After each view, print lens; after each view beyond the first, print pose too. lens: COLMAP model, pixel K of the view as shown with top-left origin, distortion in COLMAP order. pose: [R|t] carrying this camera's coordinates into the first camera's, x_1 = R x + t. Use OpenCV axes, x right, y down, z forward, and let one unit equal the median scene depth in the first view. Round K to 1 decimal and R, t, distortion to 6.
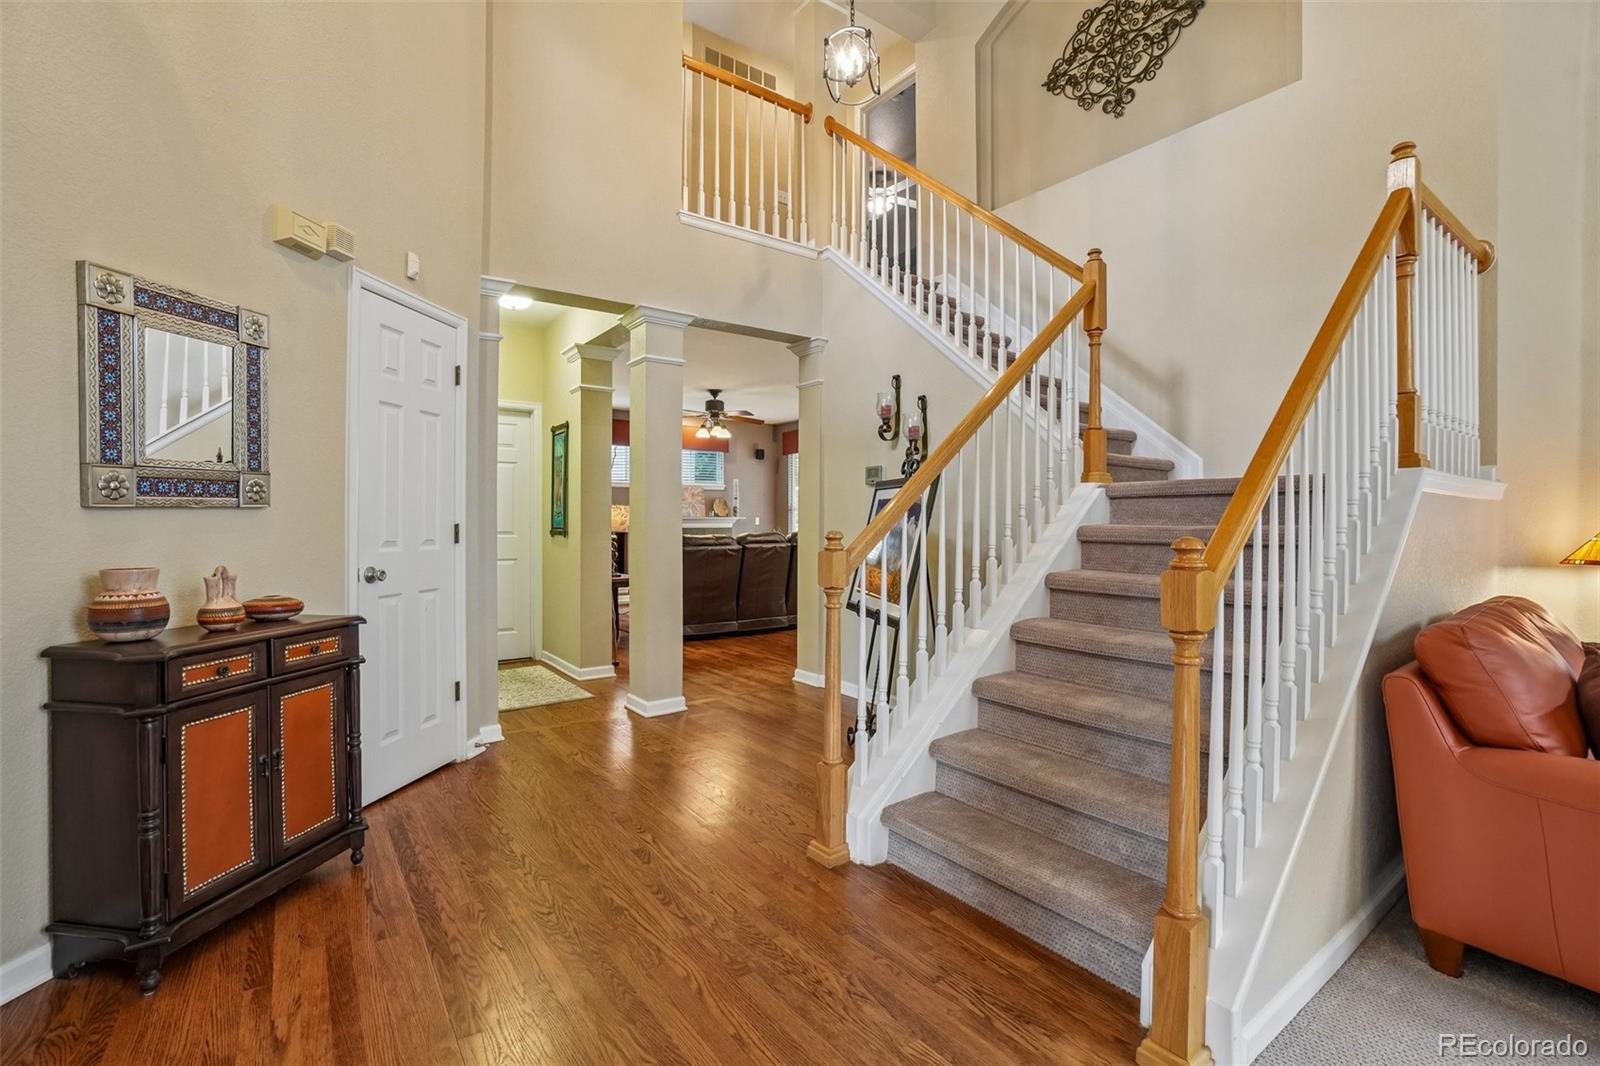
lens RADIAL K [[704.9, 0, 789.2], [0, 704.9, 527.1], [0, 0, 1]] dist [-0.065497, 0.023643]
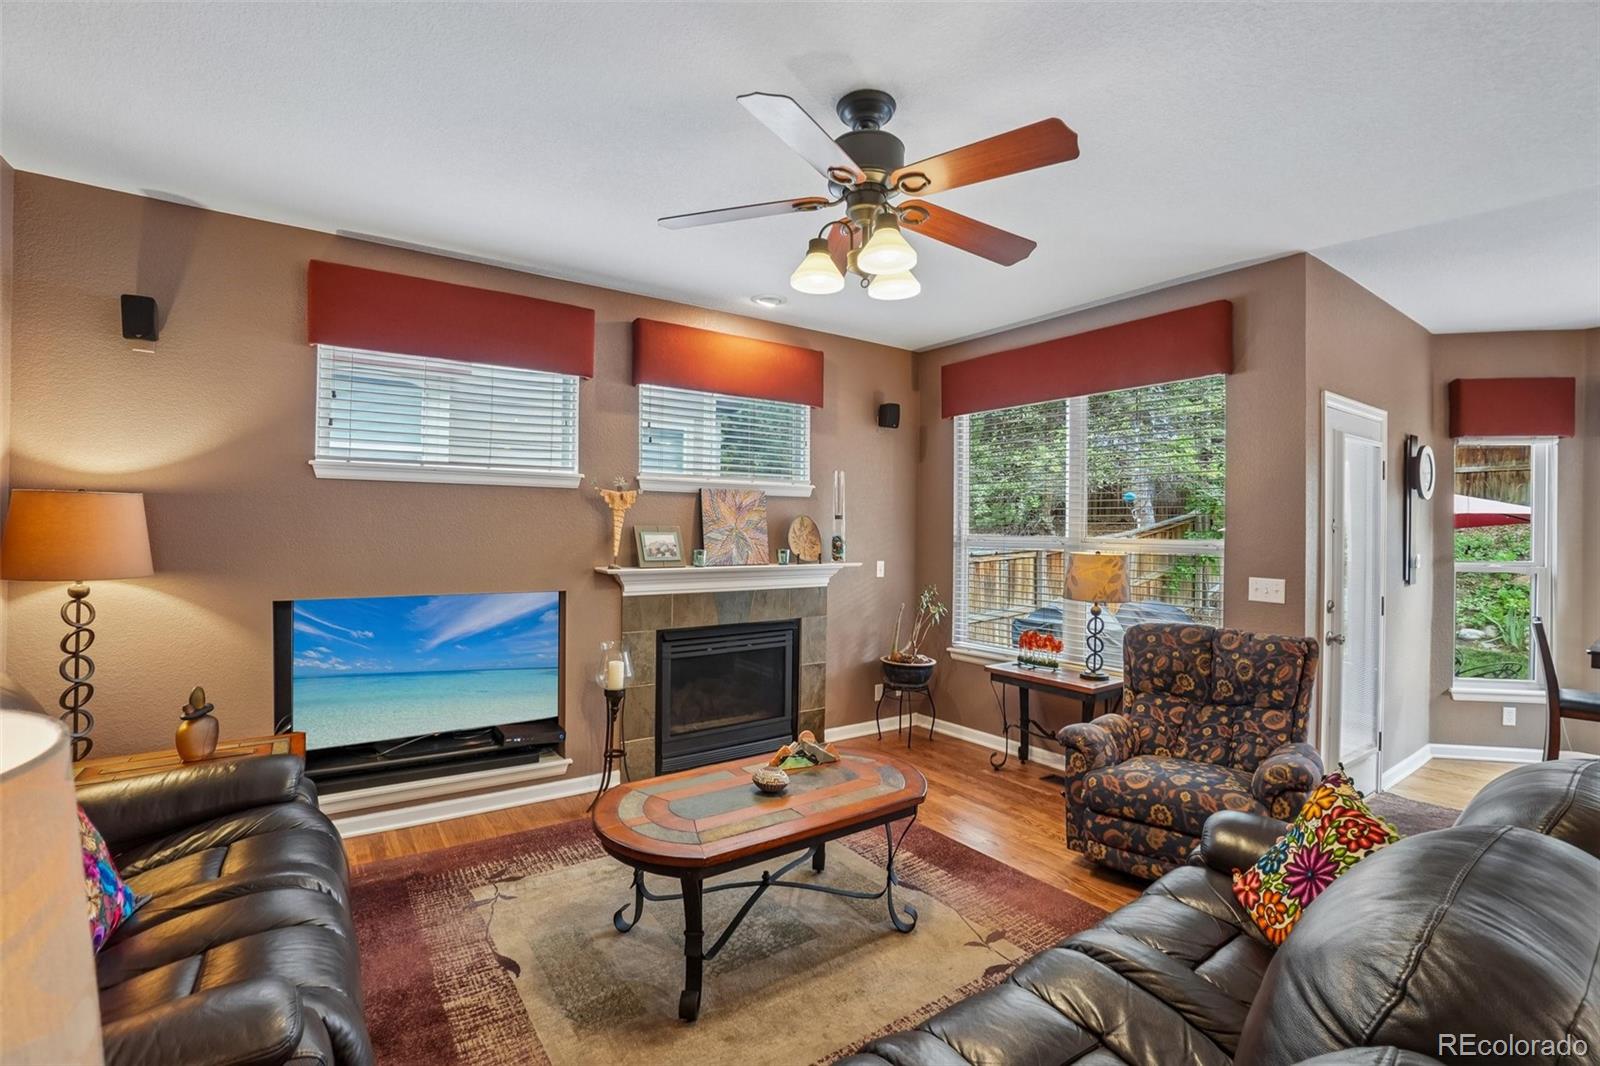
lens RADIAL K [[704.9, 0, 789.2], [0, 704.9, 527.1], [0, 0, 1]] dist [-0.065497, 0.023643]
pose [[0.999947, 0.005953, -0.008408, -0.100704], [-0.006113, 0.999799, -0.019087, -0.026624], [0.008293, 0.019137, 0.999782, 0.579732]]
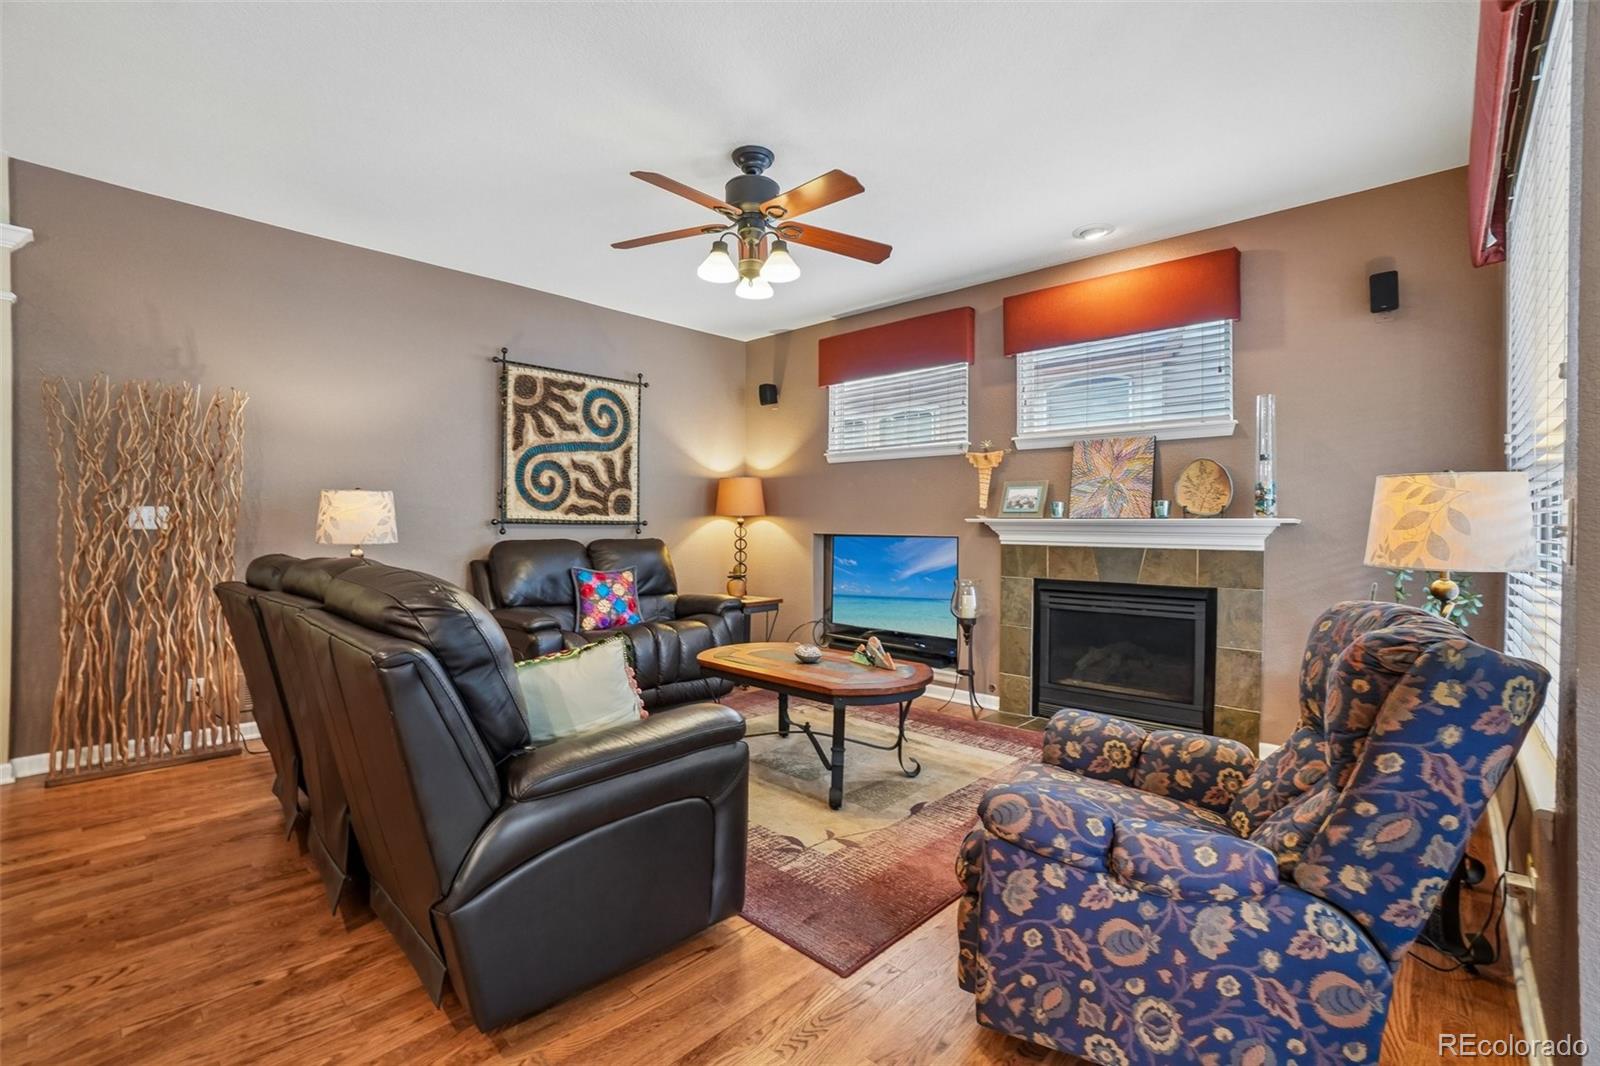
lens RADIAL K [[704.9, 0, 789.2], [0, 704.9, 527.1], [0, 0, 1]] dist [-0.065497, 0.023643]
pose [[0.191697, 0.000592, -0.981454, 0.179845], [-0.023213, 0.999723, -0.003930, -0.003888], [0.981180, 0.023536, 0.191658, 0.733446]]
